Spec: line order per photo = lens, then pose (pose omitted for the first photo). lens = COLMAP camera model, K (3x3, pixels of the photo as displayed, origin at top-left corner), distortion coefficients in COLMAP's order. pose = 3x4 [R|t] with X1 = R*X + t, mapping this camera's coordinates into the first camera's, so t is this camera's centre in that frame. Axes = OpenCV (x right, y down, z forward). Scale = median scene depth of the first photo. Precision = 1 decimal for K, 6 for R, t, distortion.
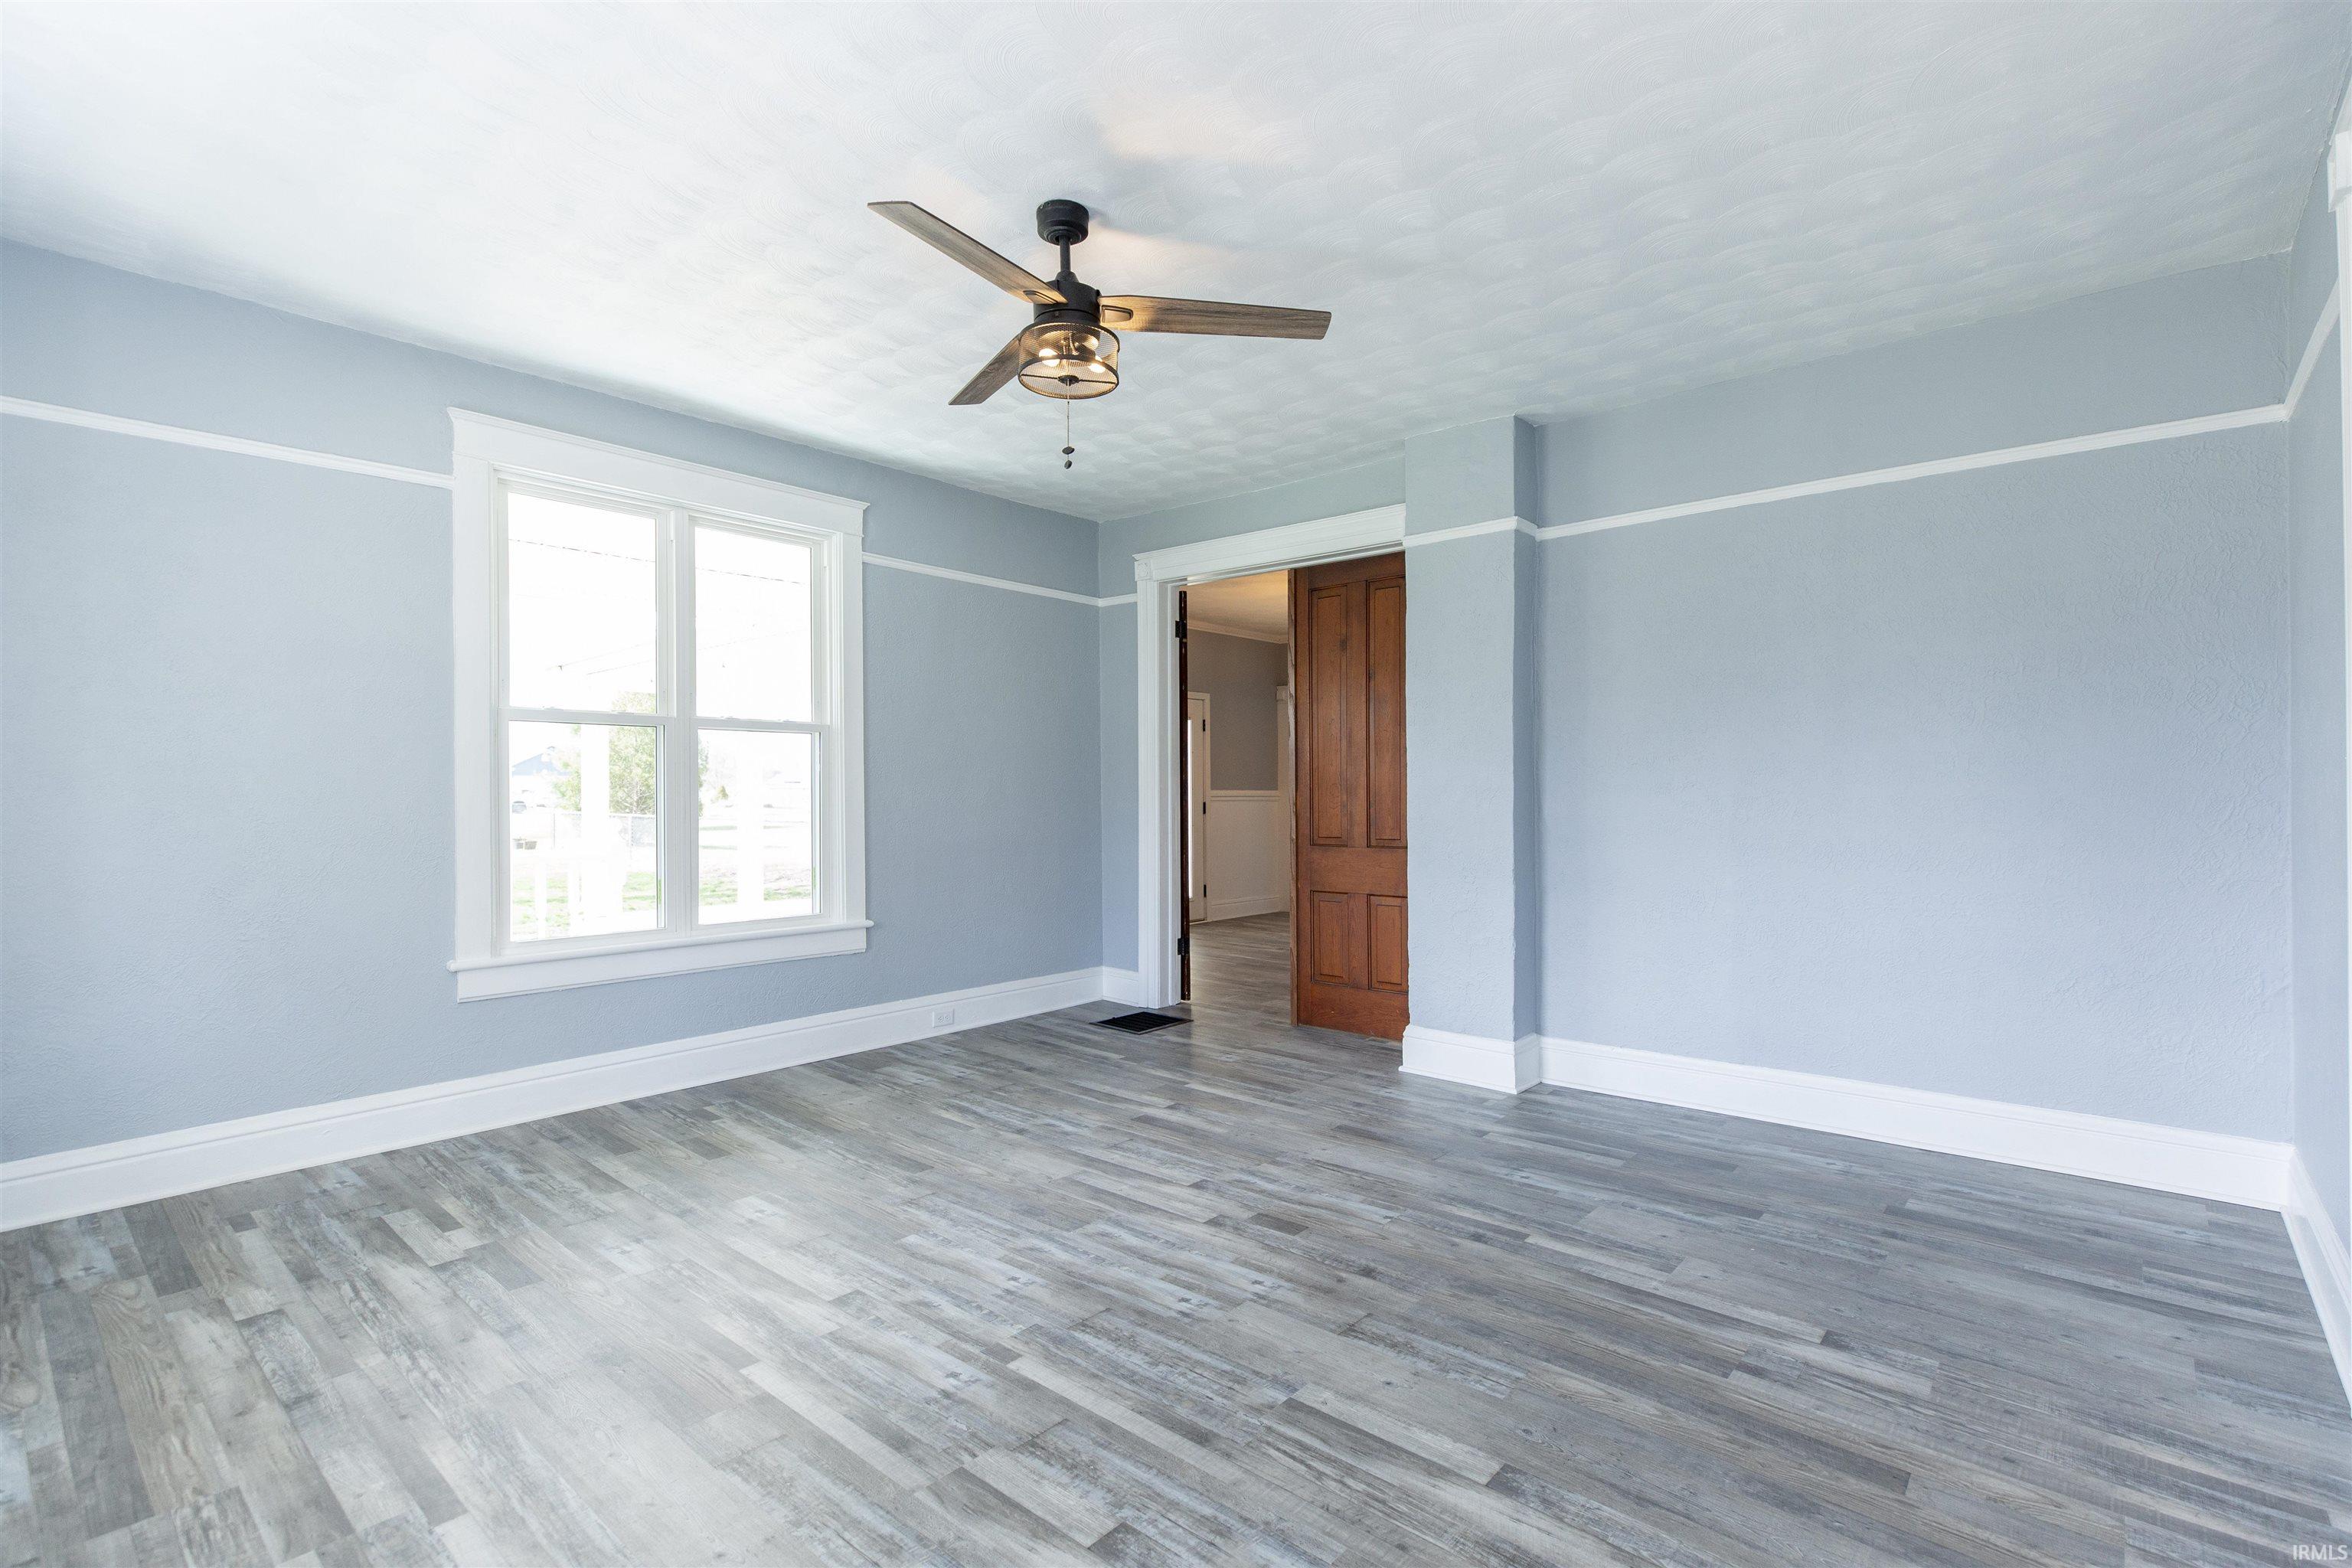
lens RADIAL K [[1059.8, 0, 1180.0], [0, 1059.8, 784.1], [0, 0, 1]] dist [0.001848, -0.000137]
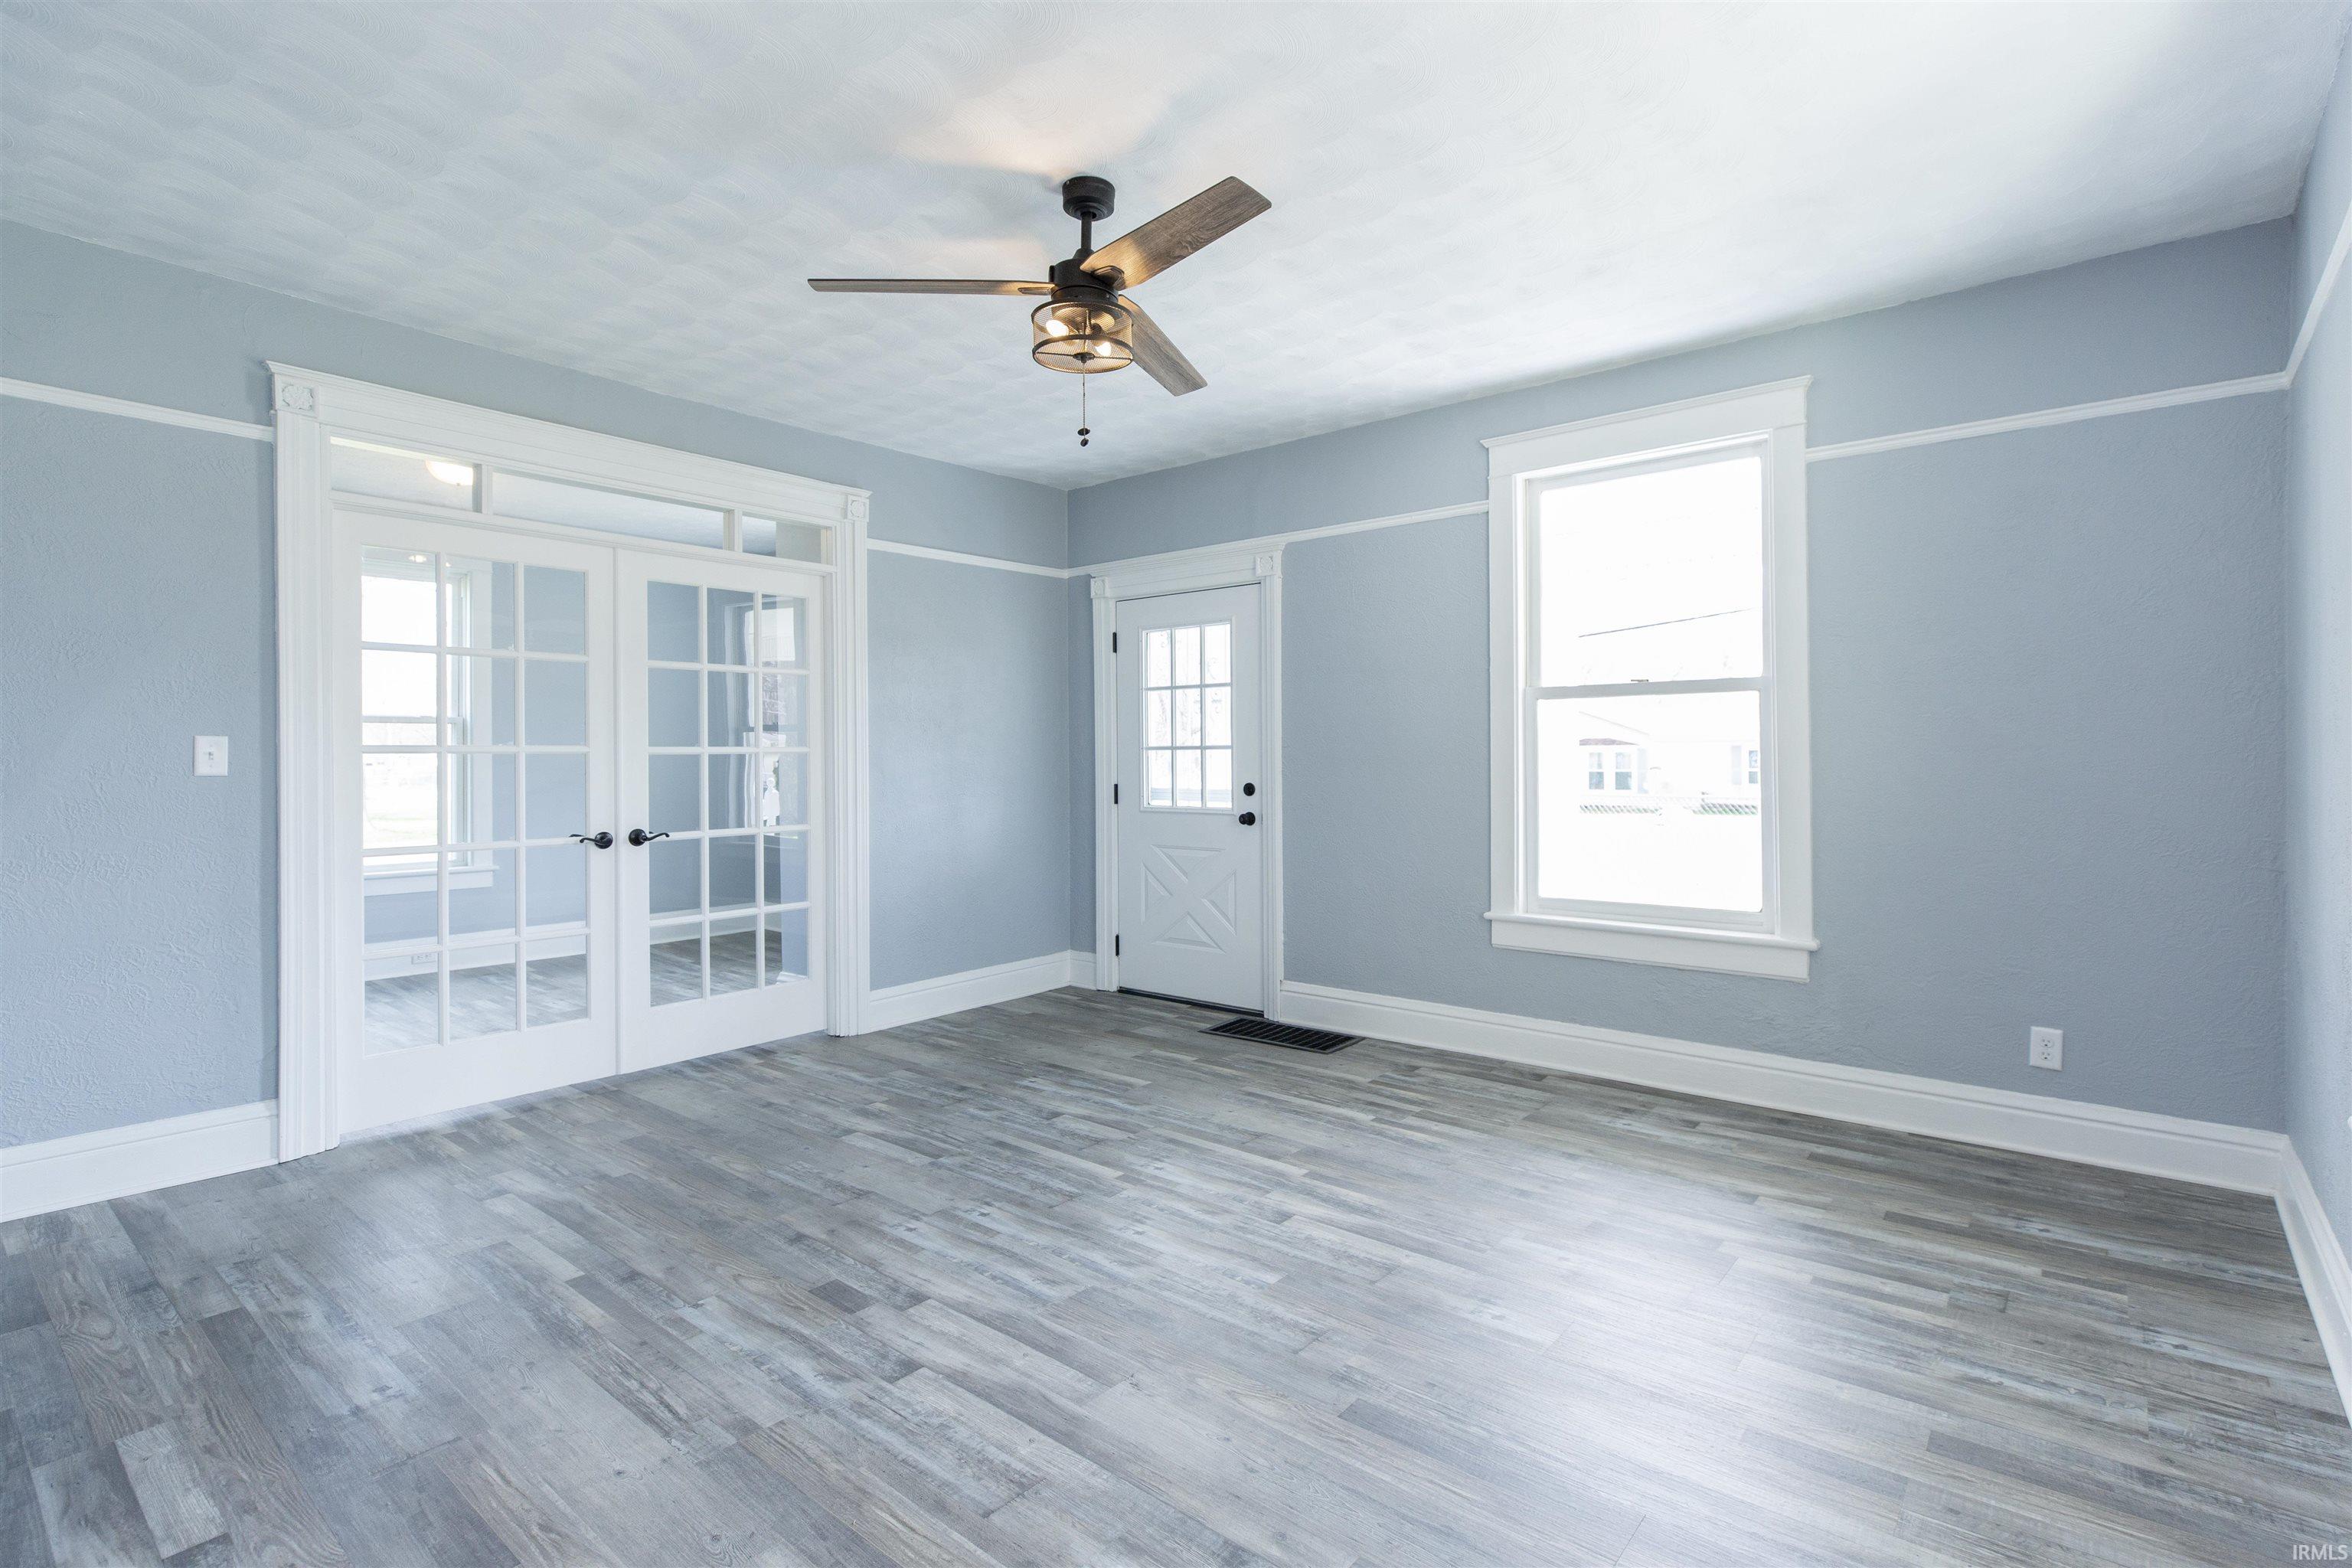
lens RADIAL K [[1117.3, 0, 1179.2], [0, 1117.3, 771.5], [0, 0, 1]] dist [0.004362, 0.000318]
pose [[-0.999634, 0.007422, -0.026012, -0.168474], [0.007297, 0.999961, 0.004915, 0.001517], [0.026048, 0.004724, -0.999650, 2.081244]]
